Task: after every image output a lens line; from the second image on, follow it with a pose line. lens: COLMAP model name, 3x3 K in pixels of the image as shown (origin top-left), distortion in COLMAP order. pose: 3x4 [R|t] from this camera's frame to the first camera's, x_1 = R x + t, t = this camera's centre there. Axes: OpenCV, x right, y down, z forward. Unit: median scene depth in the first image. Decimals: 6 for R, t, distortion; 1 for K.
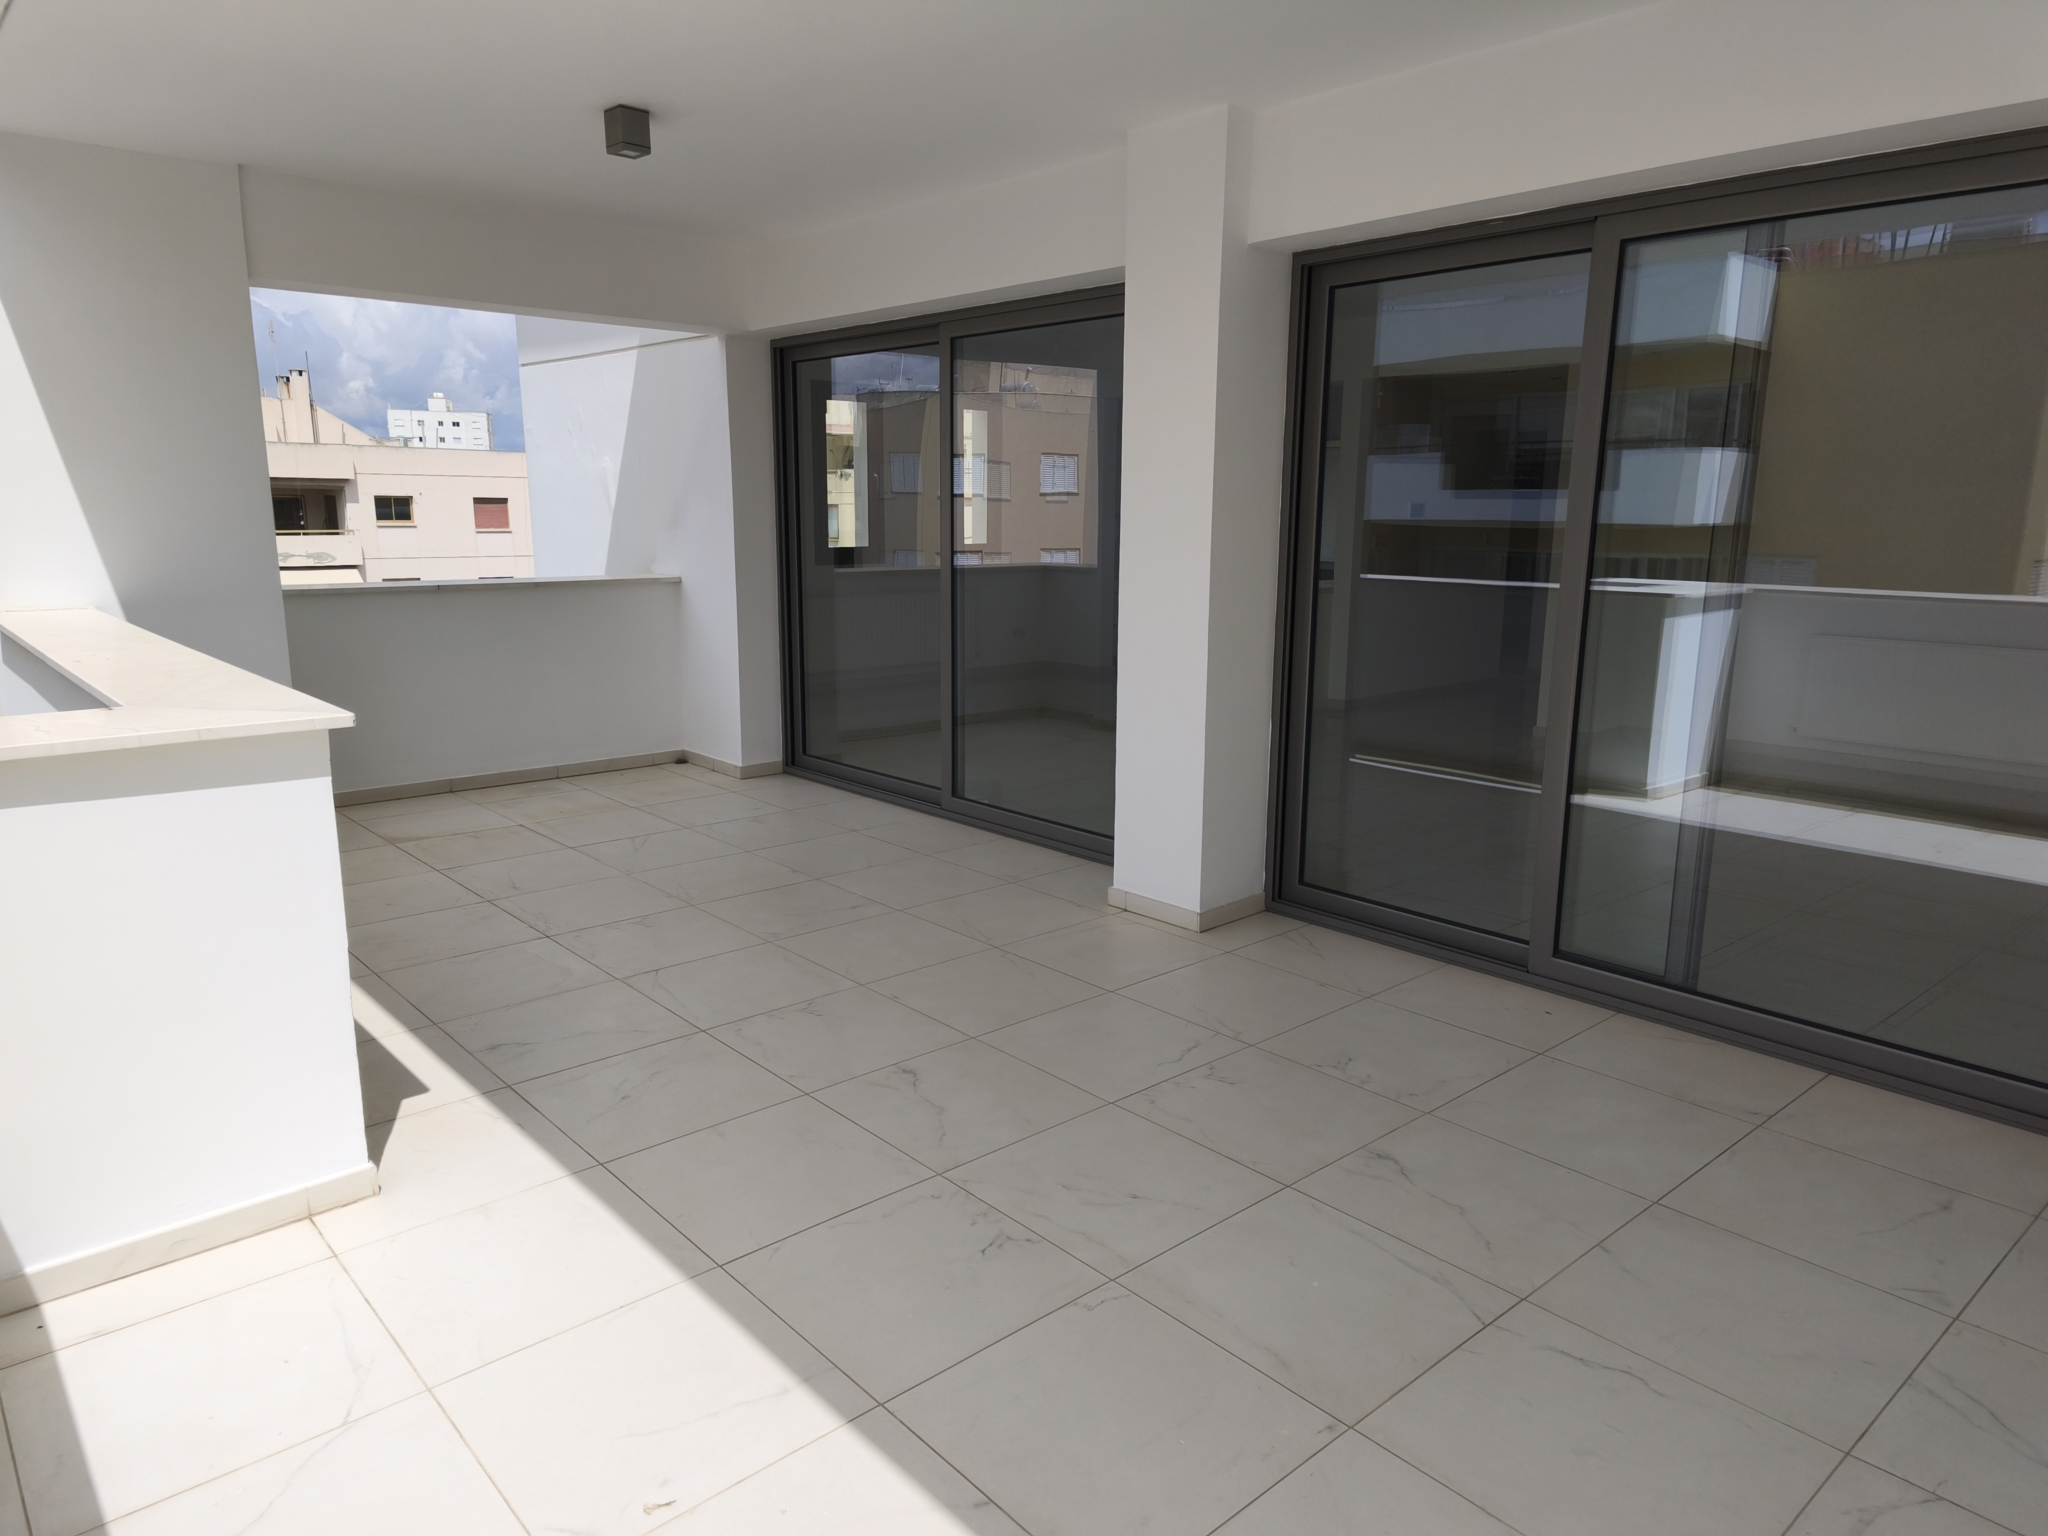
lens RADIAL K [[1334.1, 0, 1015.9], [0, 1334.1, 768.6], [0, 0, 1]] dist [0.049484, -0.031402]
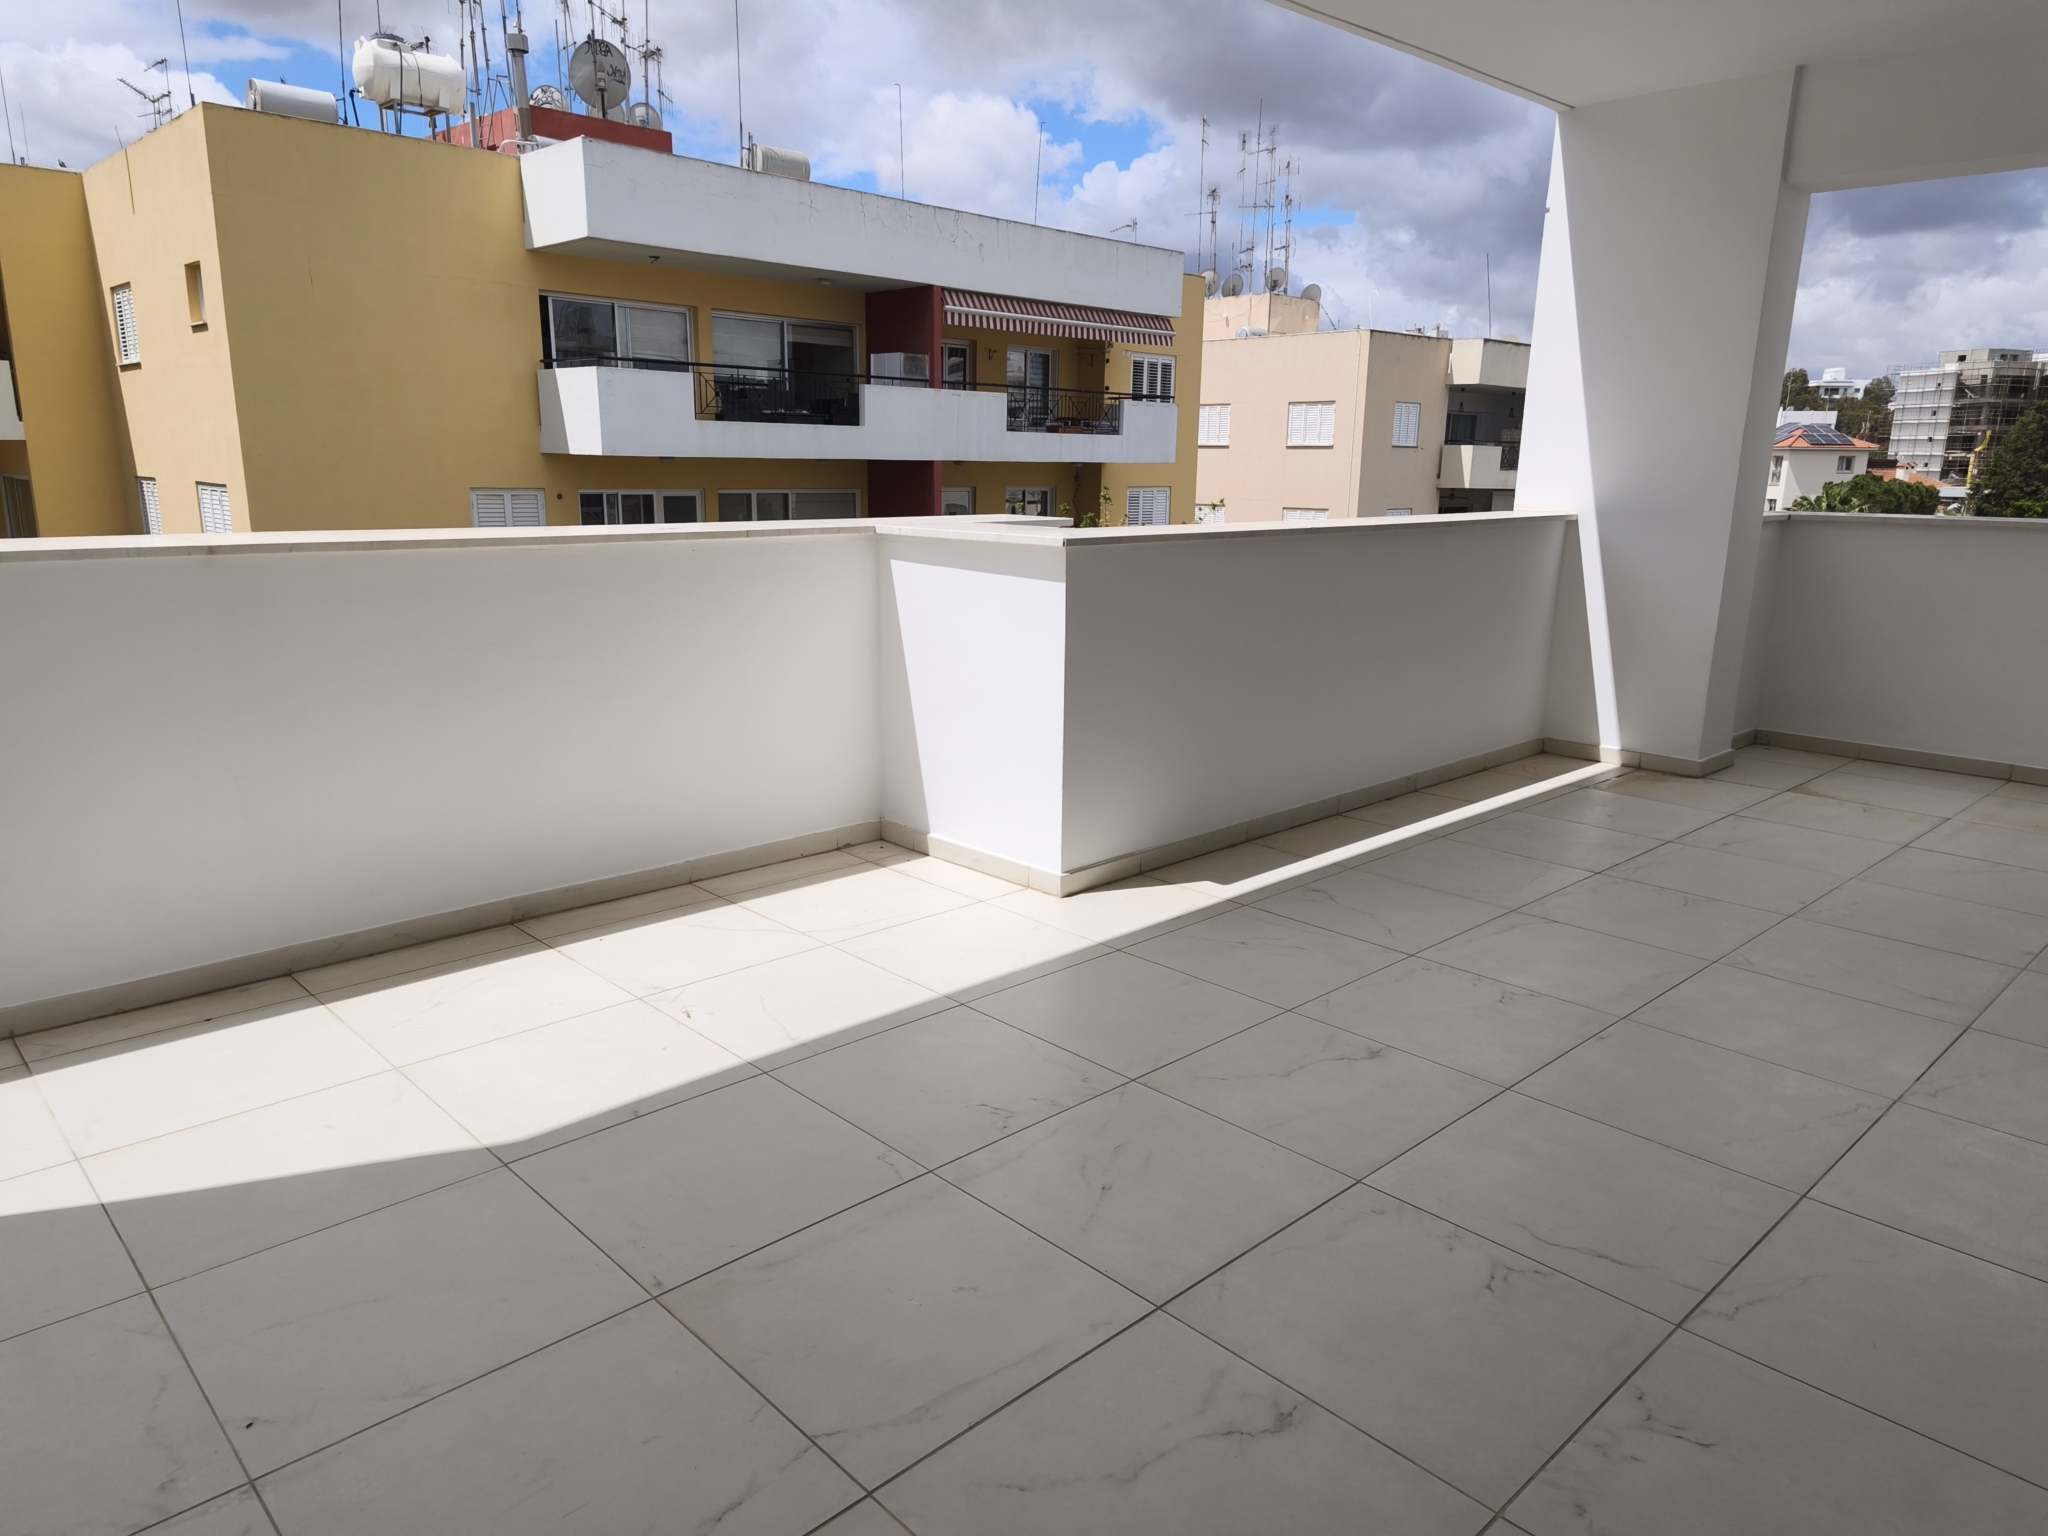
lens RADIAL K [[1334.1, 0, 1020.9], [0, 1334.1, 769.2], [0, 0, 1]] dist [0.049484, -0.031402]
pose [[0.036395, 0.219992, -0.974822, 0.675418], [-0.207685, 0.955836, 0.207953, -0.067537], [0.977518, 0.194888, 0.080477, 0.684770]]
